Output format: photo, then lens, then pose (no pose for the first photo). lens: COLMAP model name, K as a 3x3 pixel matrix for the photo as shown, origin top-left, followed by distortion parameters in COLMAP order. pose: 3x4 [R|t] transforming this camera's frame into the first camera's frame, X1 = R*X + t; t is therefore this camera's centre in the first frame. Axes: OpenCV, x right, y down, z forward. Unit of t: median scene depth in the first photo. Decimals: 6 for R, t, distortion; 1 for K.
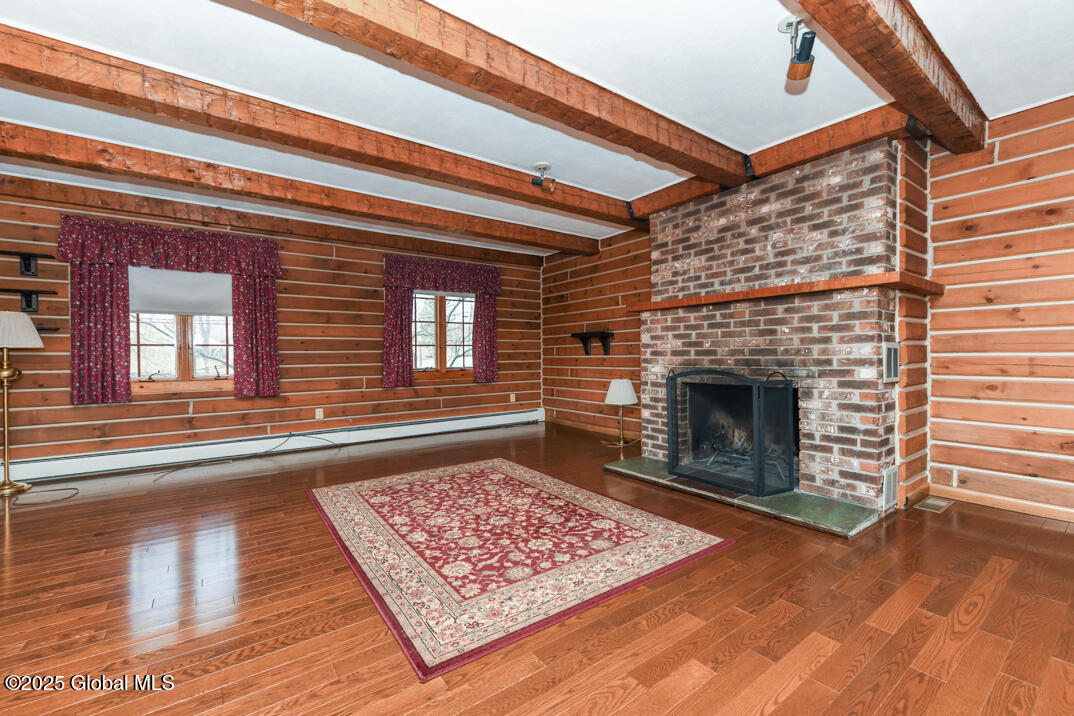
lens RADIAL K [[433.6, 0, 537.0], [0, 433.6, 358.0], [0, 0, 1]] dist [0.001897, 0.000052]
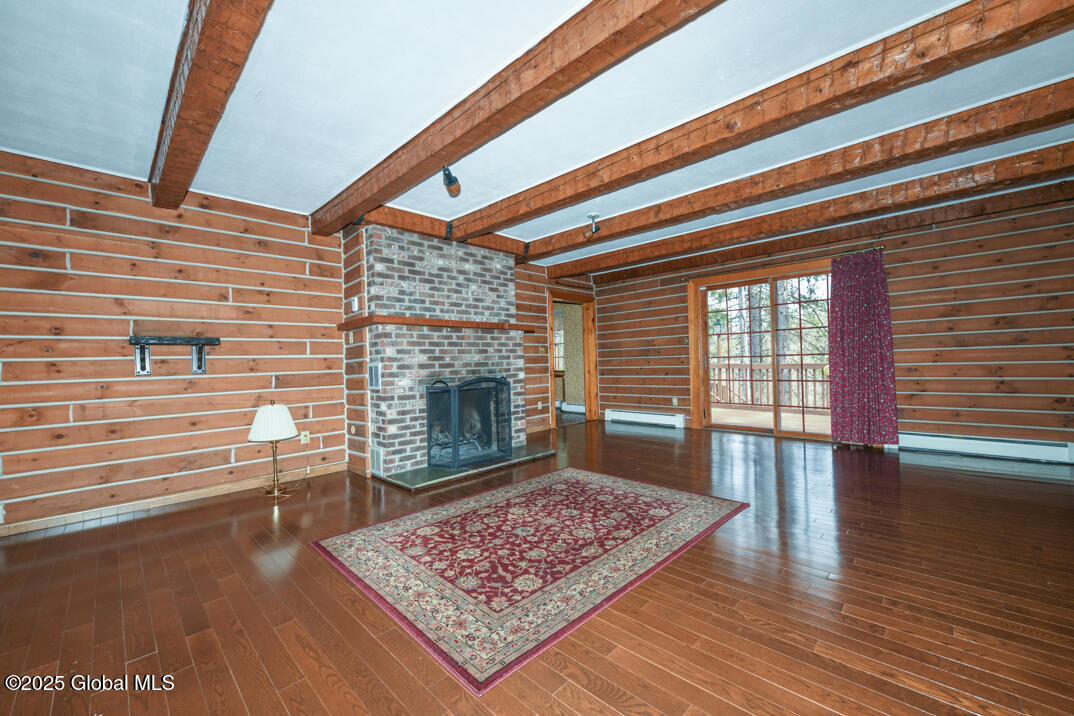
lens RADIAL K [[426.2, 0, 571.7], [0, 426.2, 355.8], [0, 0, 1]] dist [0.001002, 0.000056]
pose [[-0.211367, 0.027610, 0.977017, -0.909493], [0.035808, 0.999149, -0.020489, -0.002483], [-0.976751, 0.030655, -0.212175, 0.948308]]
